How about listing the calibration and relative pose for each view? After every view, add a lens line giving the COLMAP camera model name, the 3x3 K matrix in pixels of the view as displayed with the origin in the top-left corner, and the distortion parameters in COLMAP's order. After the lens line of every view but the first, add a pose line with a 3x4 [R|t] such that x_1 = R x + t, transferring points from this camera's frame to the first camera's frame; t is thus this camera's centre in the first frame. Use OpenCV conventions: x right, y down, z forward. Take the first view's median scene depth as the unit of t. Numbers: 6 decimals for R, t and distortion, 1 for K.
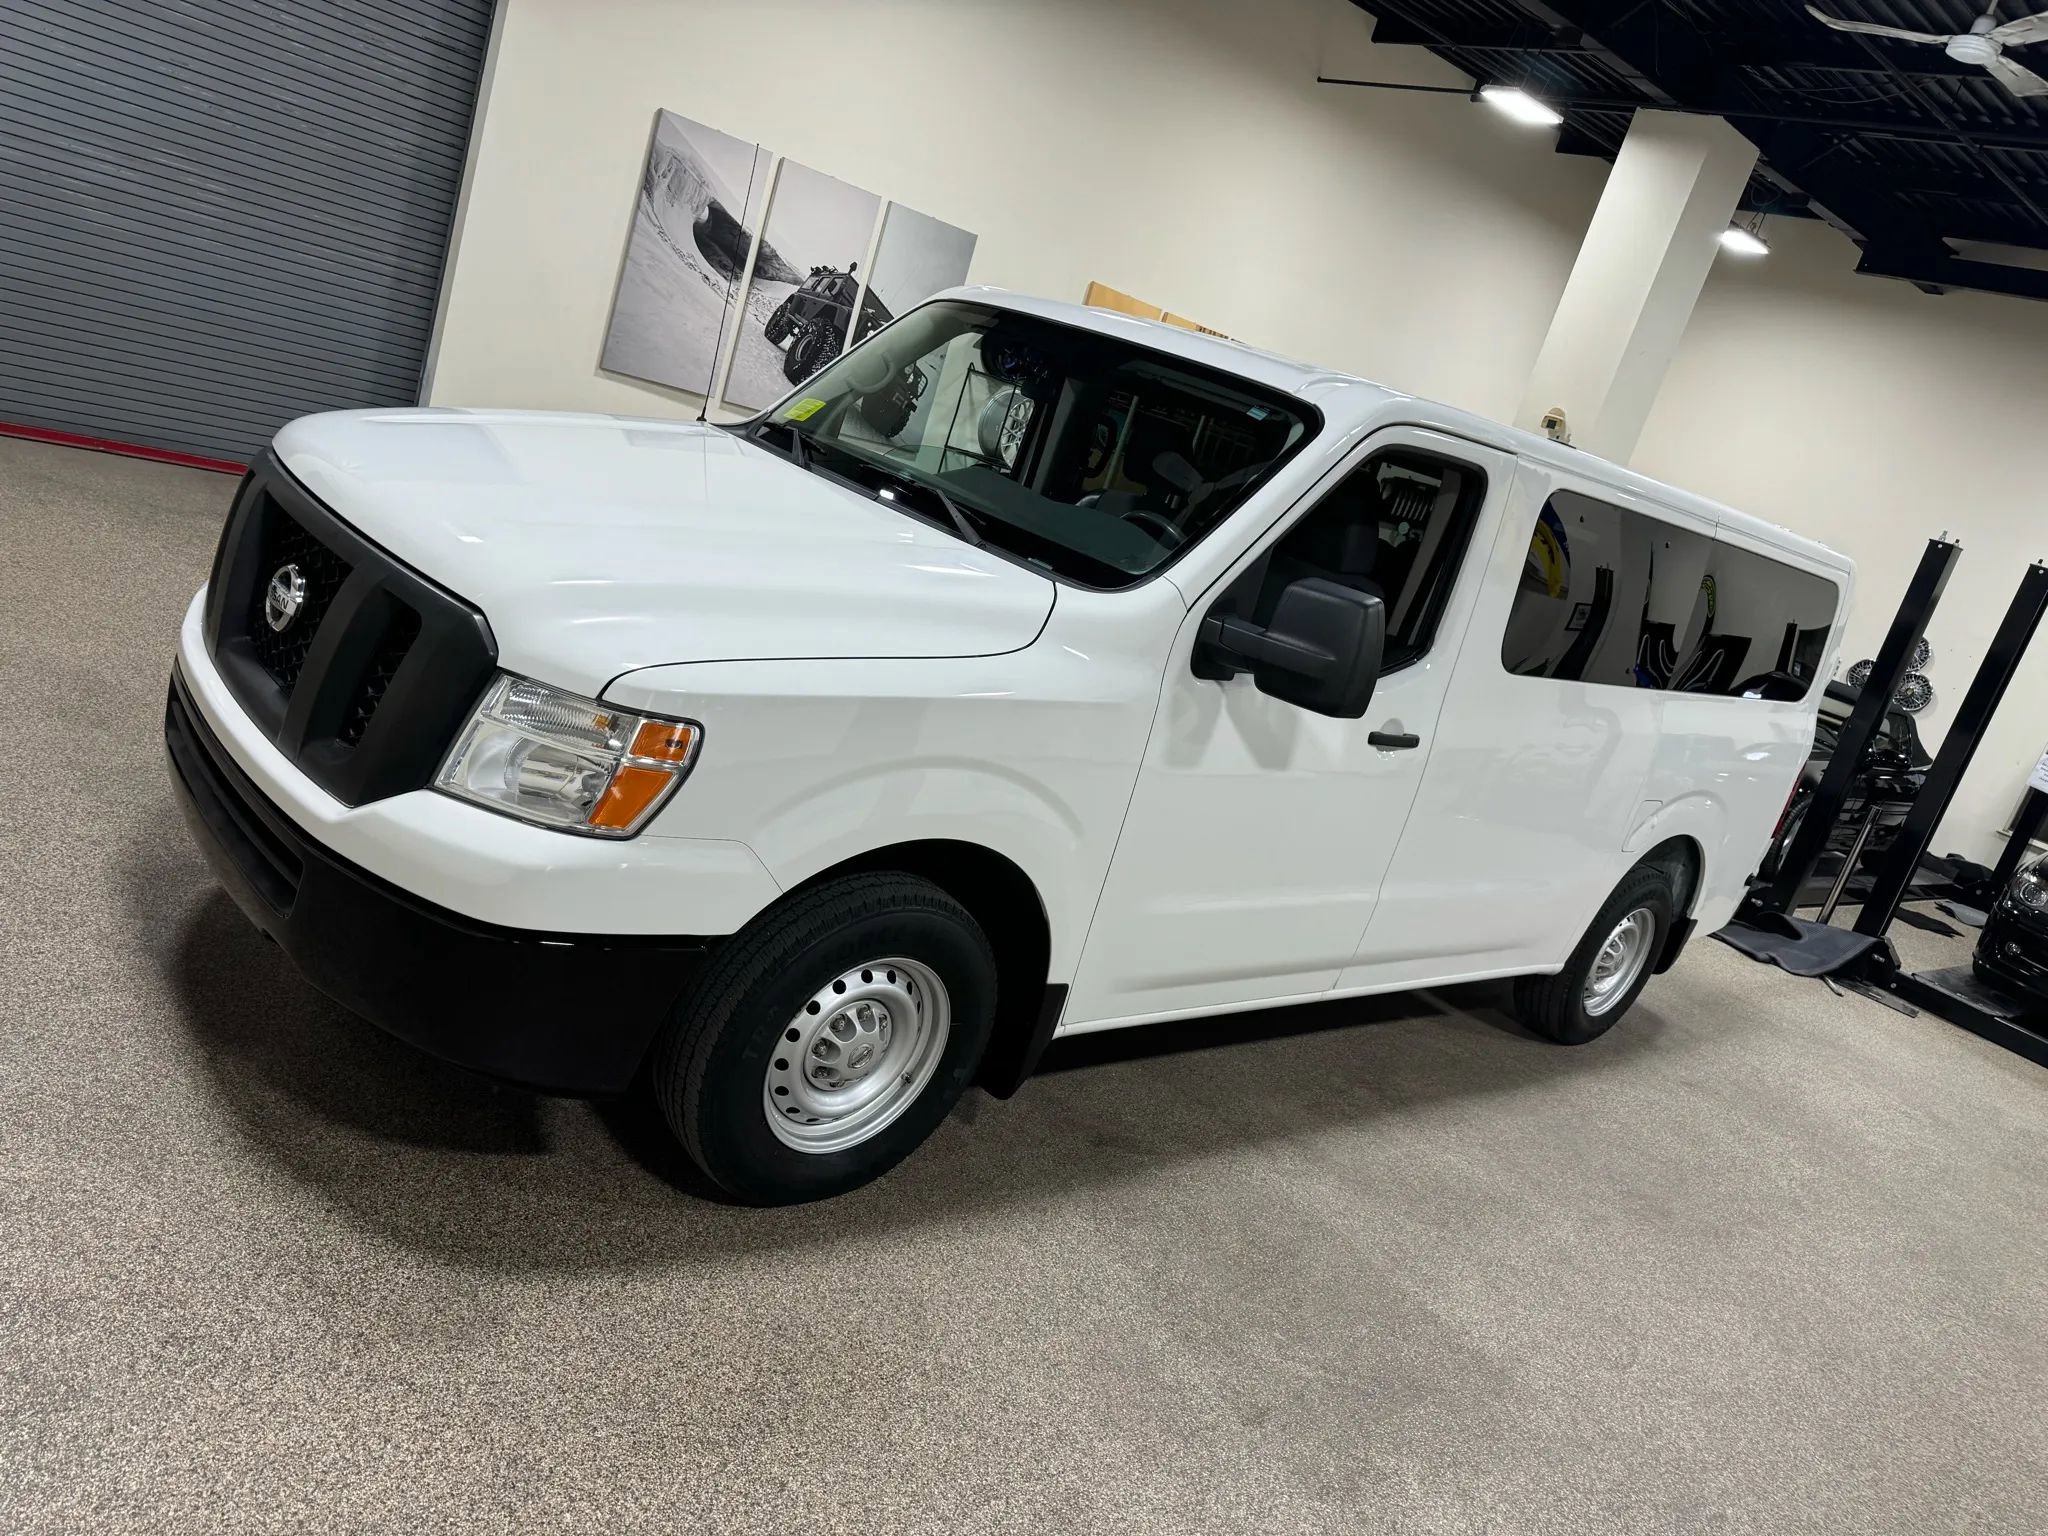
lens RADIAL K [[1442.2, 0, 1022.5], [0, 1442.2, 766.5], [0, 0, 1]] dist [0.062188, -0.076426]
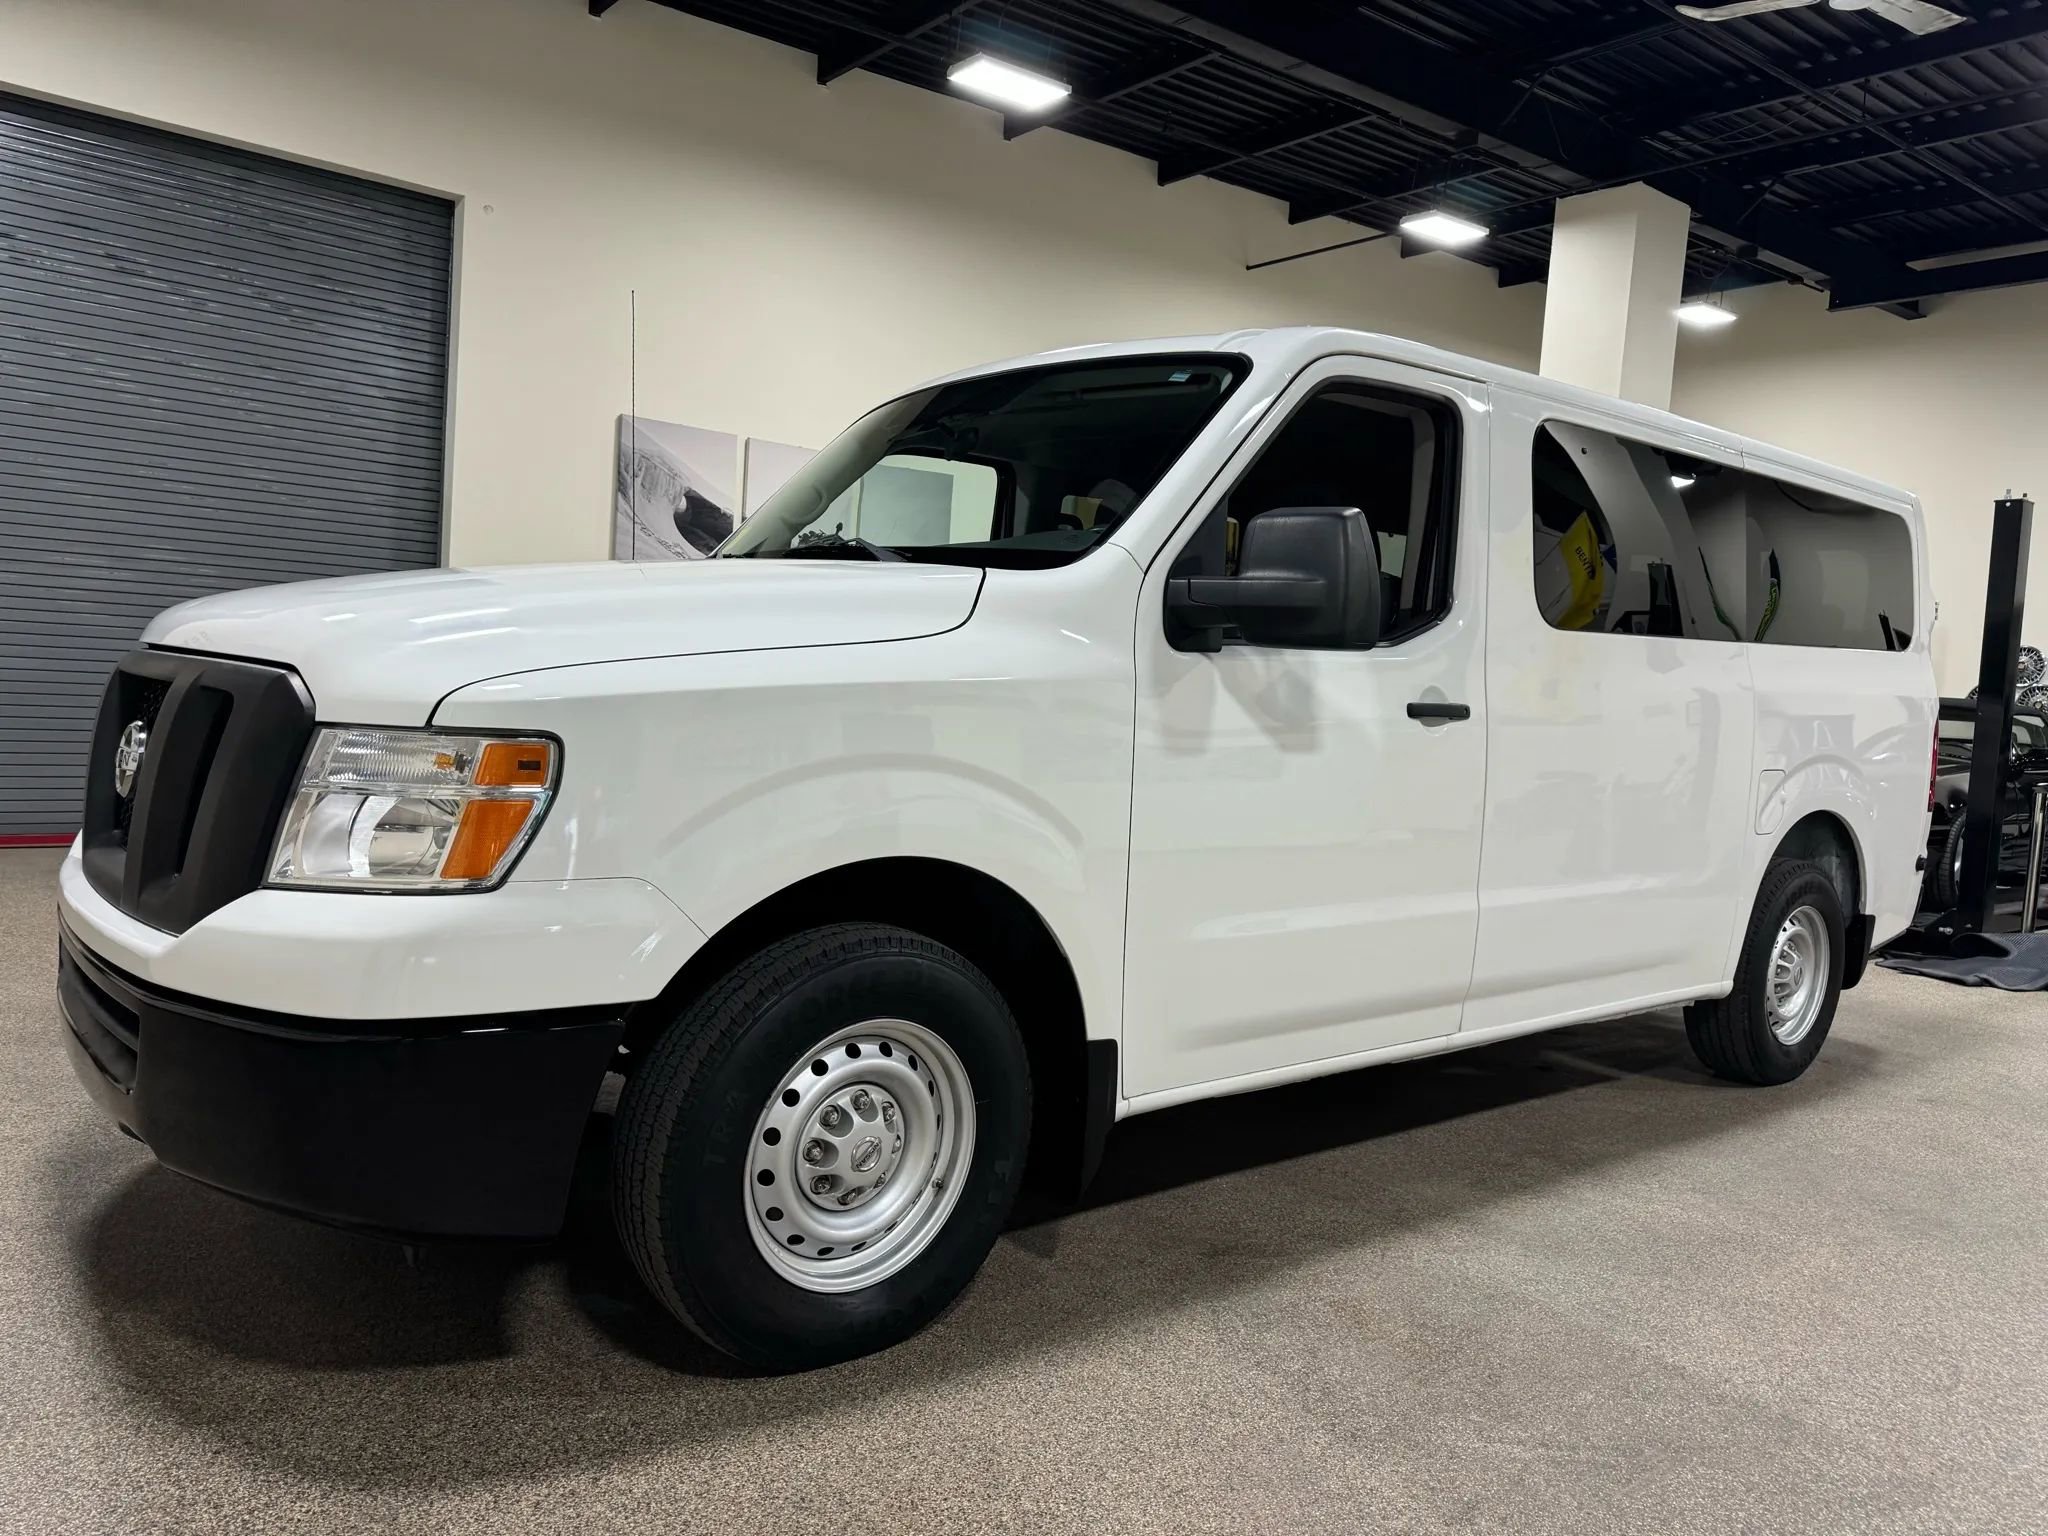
lens RADIAL K [[1454.3, 0, 1024.0], [0, 1454.3, 768.0], [0, 0, 1]] dist [0.011170, -0.002162]
pose [[0.972390, -0.228668, -0.046578, 0.054888], [0.214403, 0.954215, -0.208577, 0.162838], [0.092140, 0.192832, 0.976896, 0.152435]]
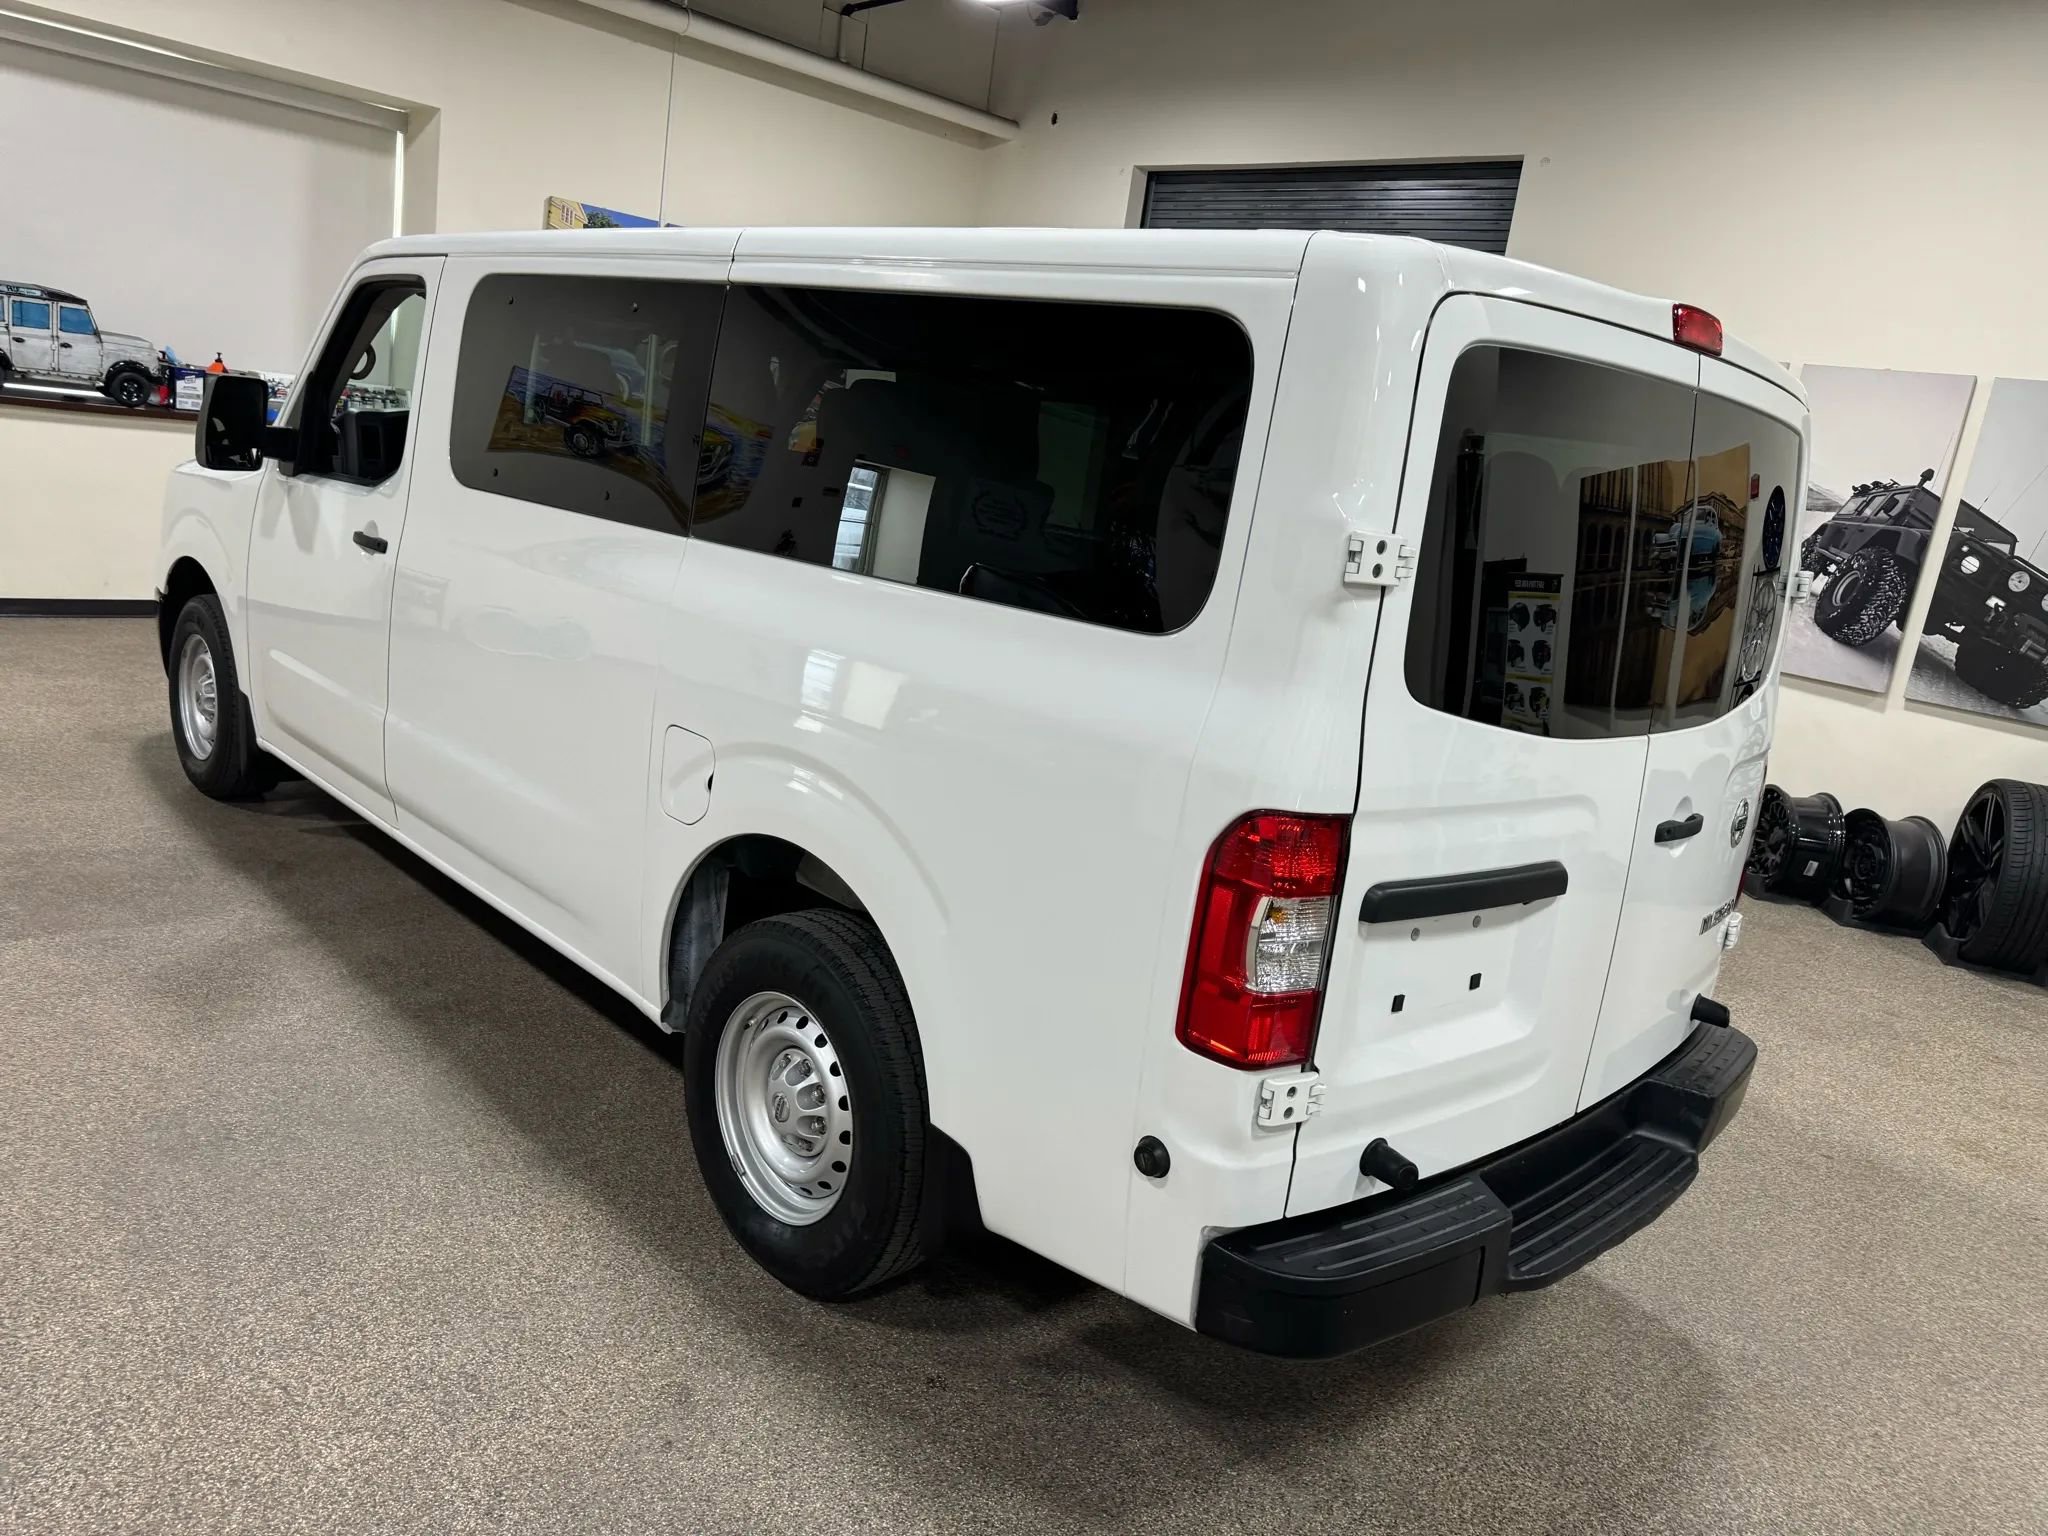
lens RADIAL K [[1446.9, 0, 1024.0], [0, 1446.9, 768.0], [0, 0, 1]] dist [0.003413, -0.008766]
pose [[0.095880, -0.056558, -0.993785, 1.530135], [-0.368479, 0.925441, -0.088220, 0.059223], [0.924679, 0.374647, 0.067891, 1.634674]]
